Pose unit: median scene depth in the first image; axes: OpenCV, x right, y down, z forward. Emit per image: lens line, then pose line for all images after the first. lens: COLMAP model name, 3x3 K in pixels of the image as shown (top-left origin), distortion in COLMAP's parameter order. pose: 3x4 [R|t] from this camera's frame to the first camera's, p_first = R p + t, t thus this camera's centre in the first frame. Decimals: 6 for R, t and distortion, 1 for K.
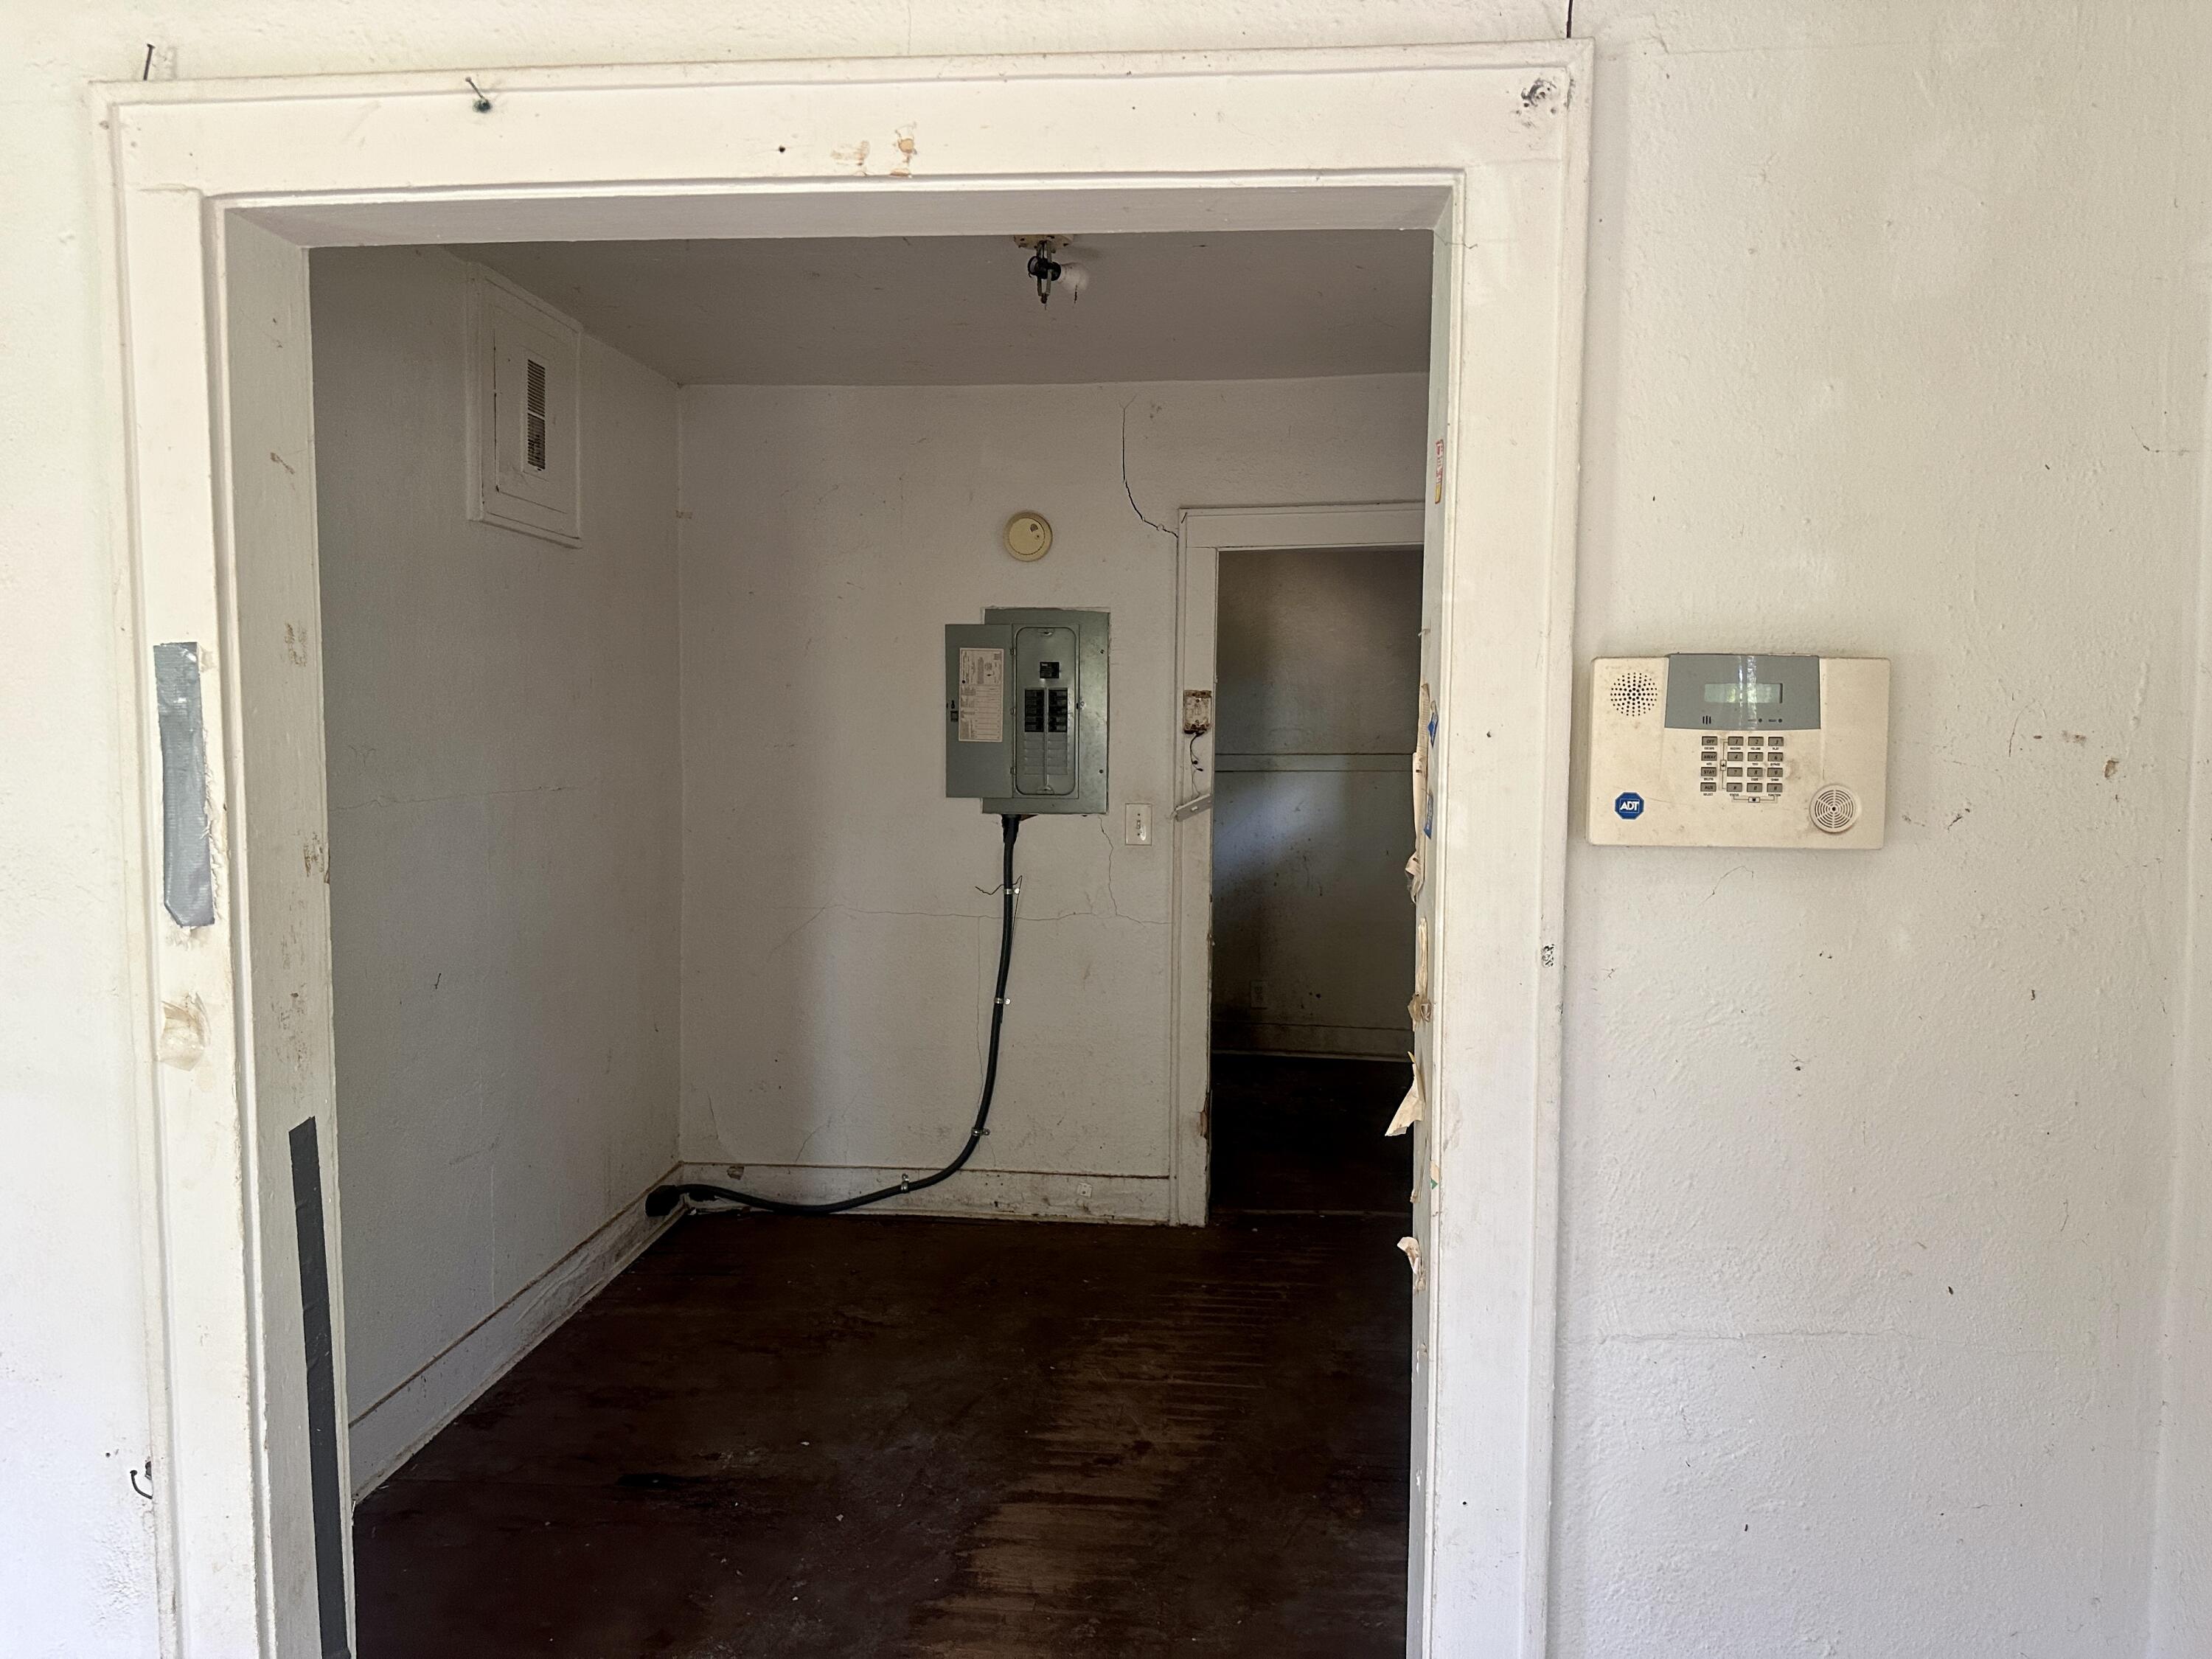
lens RADIAL K [[1539.4, 0, 1105.2], [0, 1539.4, 821.1], [0, 0, 1]] dist [0.067542, -0.061490]
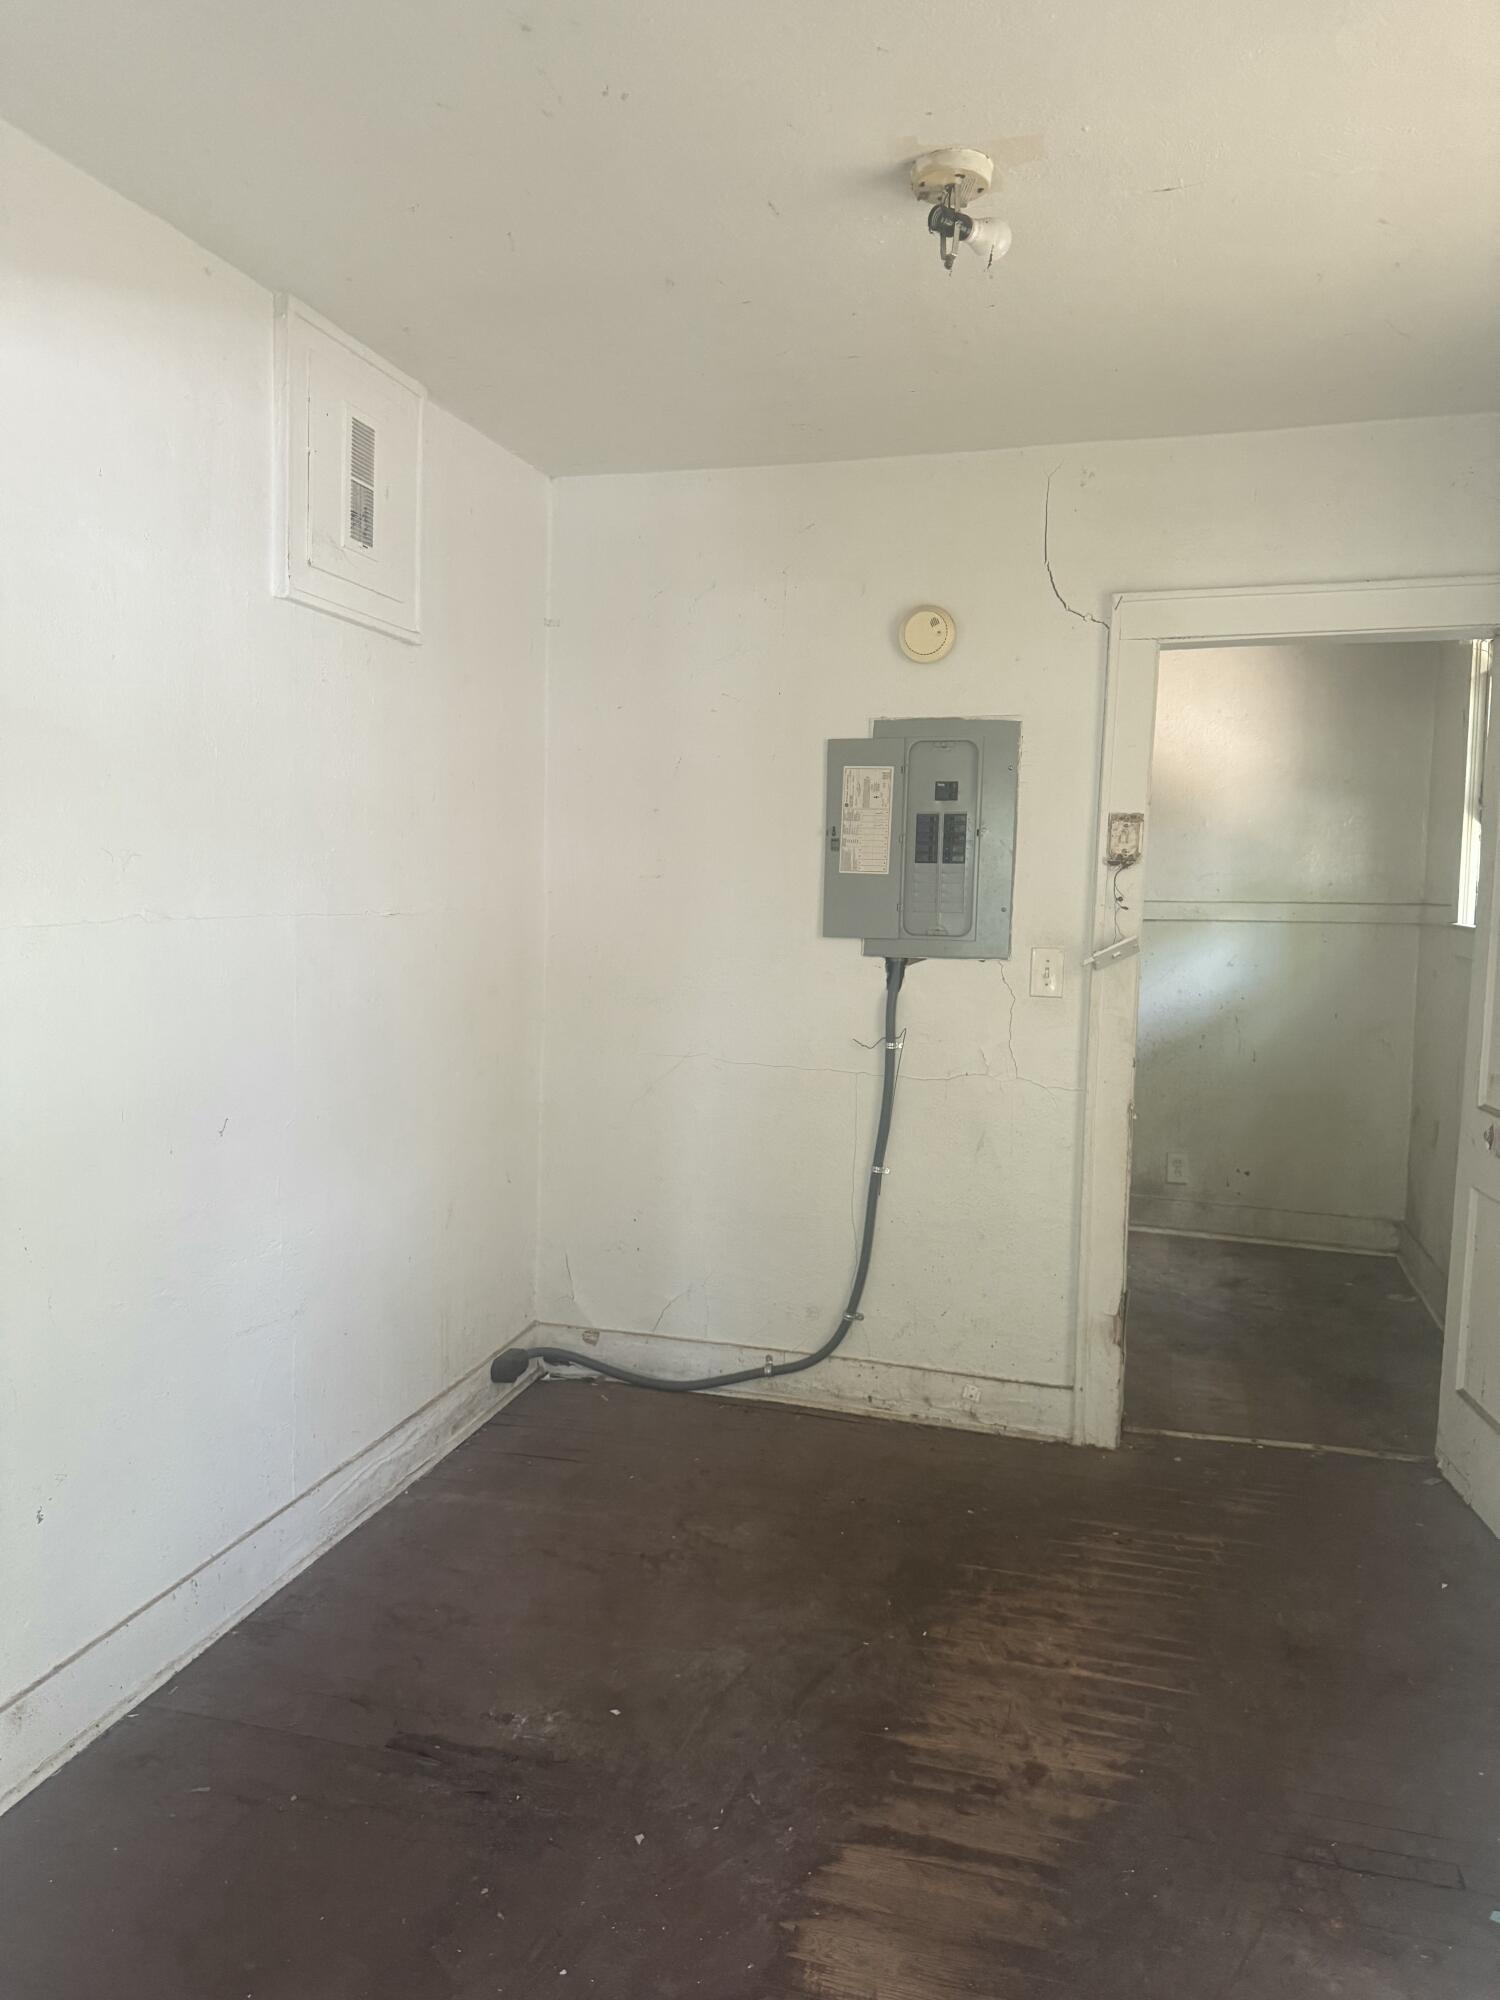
lens RADIAL K [[1419.8, 0, 738.7], [0, 1419.8, 1002.3], [0, 0, 1]] dist [0.044209, -0.052986]
pose [[0.982197, 0.028992, -0.185604, 0.000232], [-0.025413, 0.999443, 0.021632, 0.006987], [0.186128, -0.016530, 0.982386, 0.230864]]
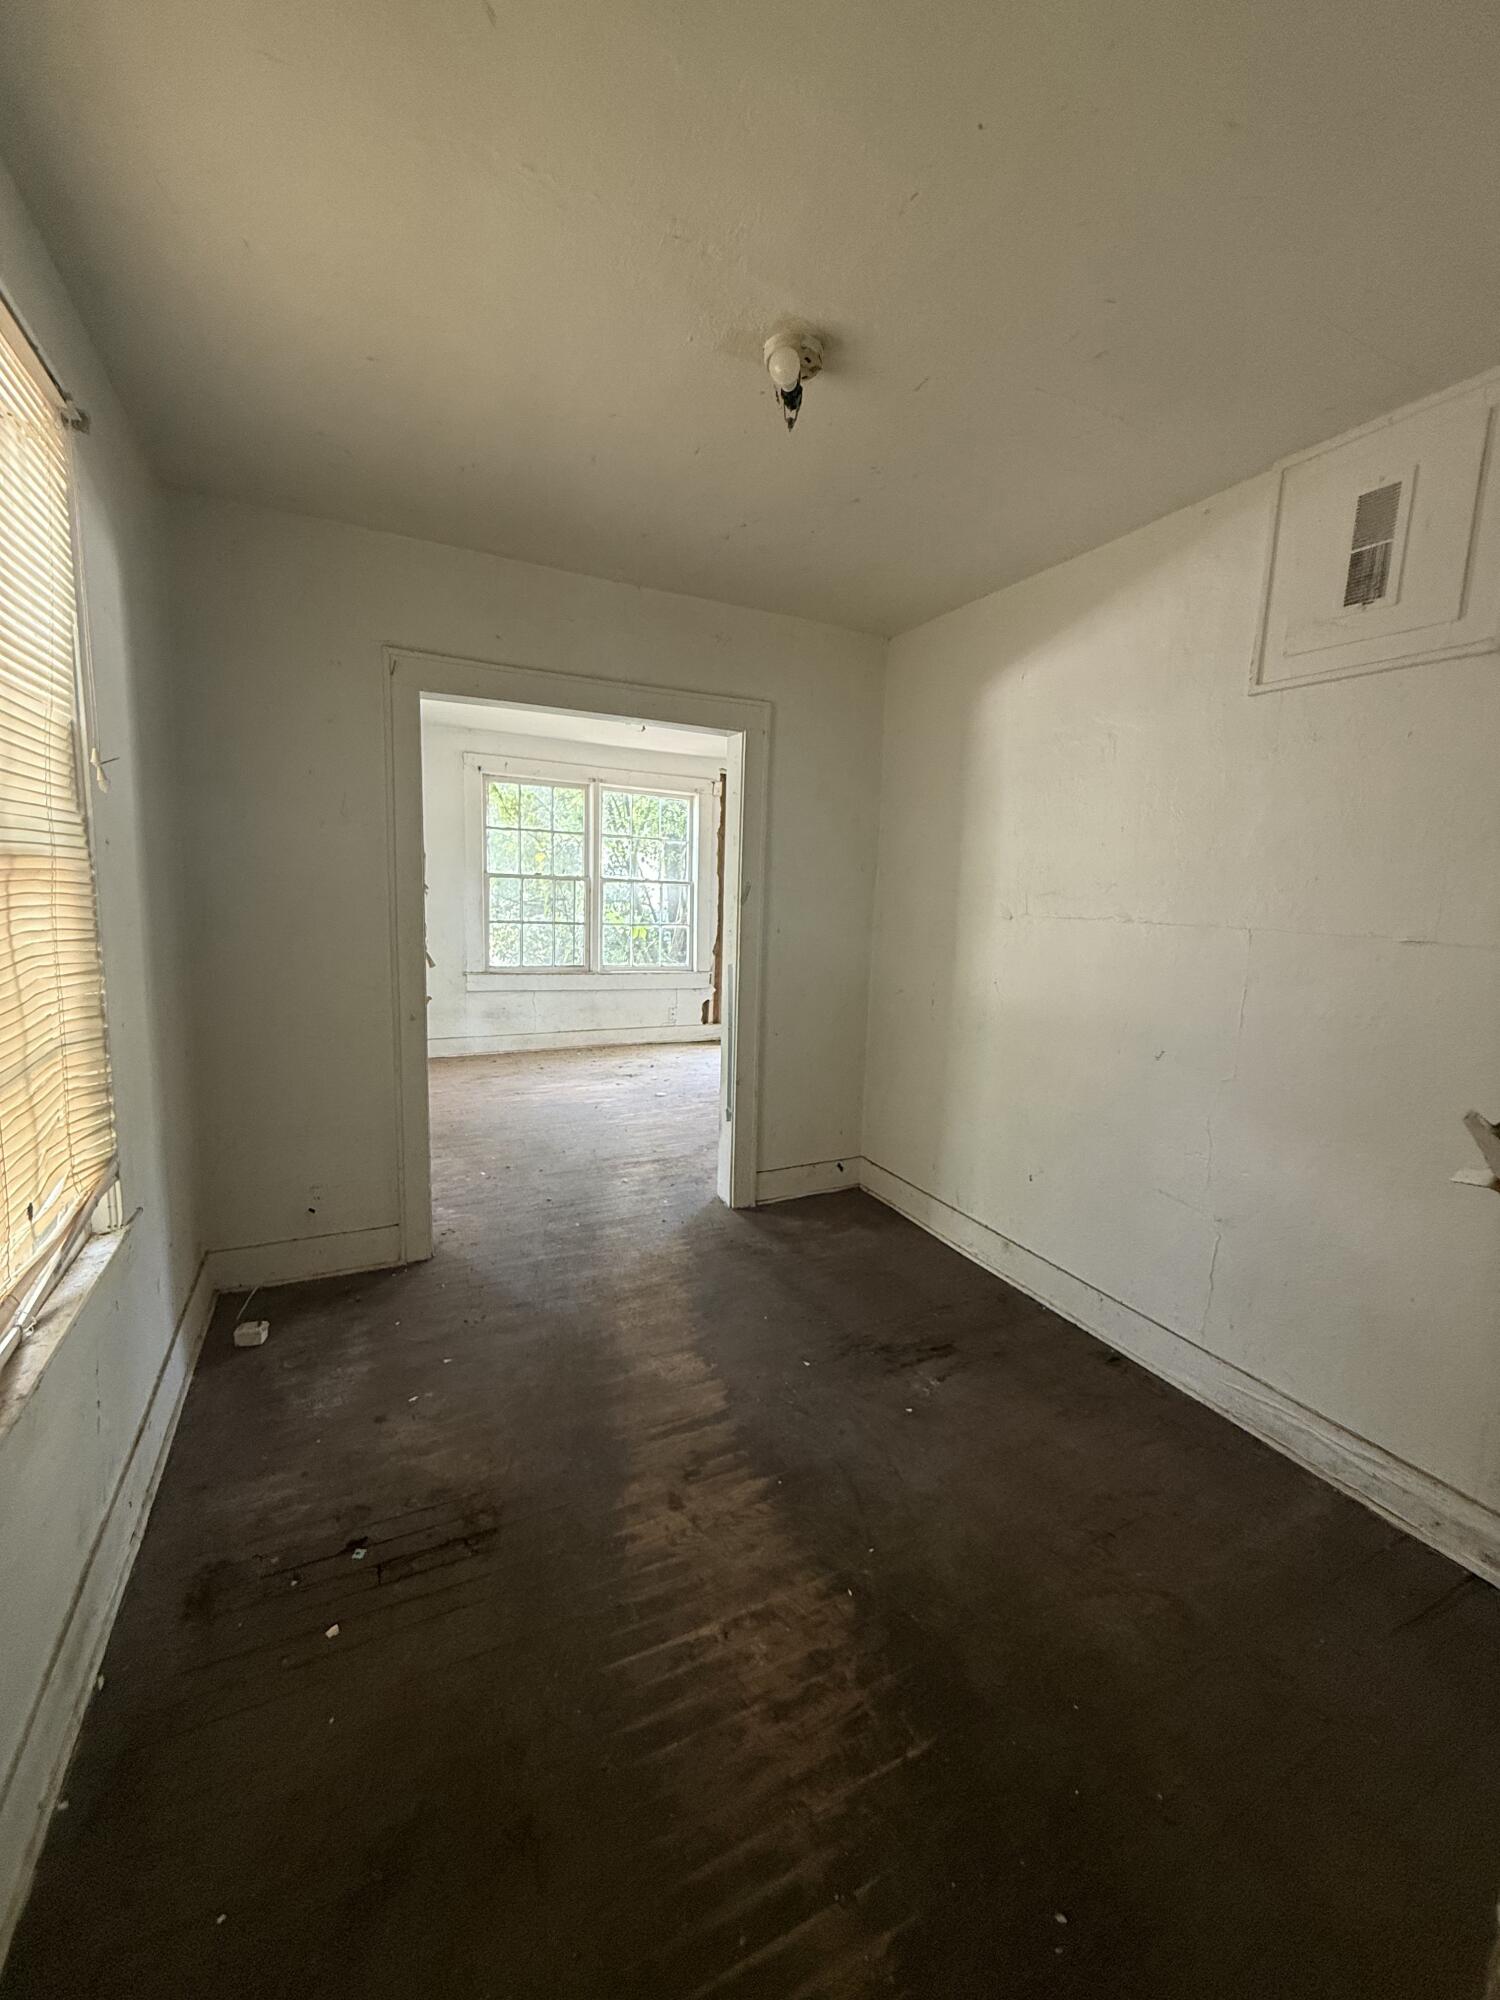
lens RADIAL K [[796.2, 0, 756.8], [0, 796.2, 995.8], [0, 0, 1]] dist [0.018865, -0.000953]
pose [[-0.841246, 0.041003, -0.539096, 0.219541], [-0.076439, 0.978084, 0.193672, -0.050873], [0.535222, 0.204134, -0.819675, 1.174309]]
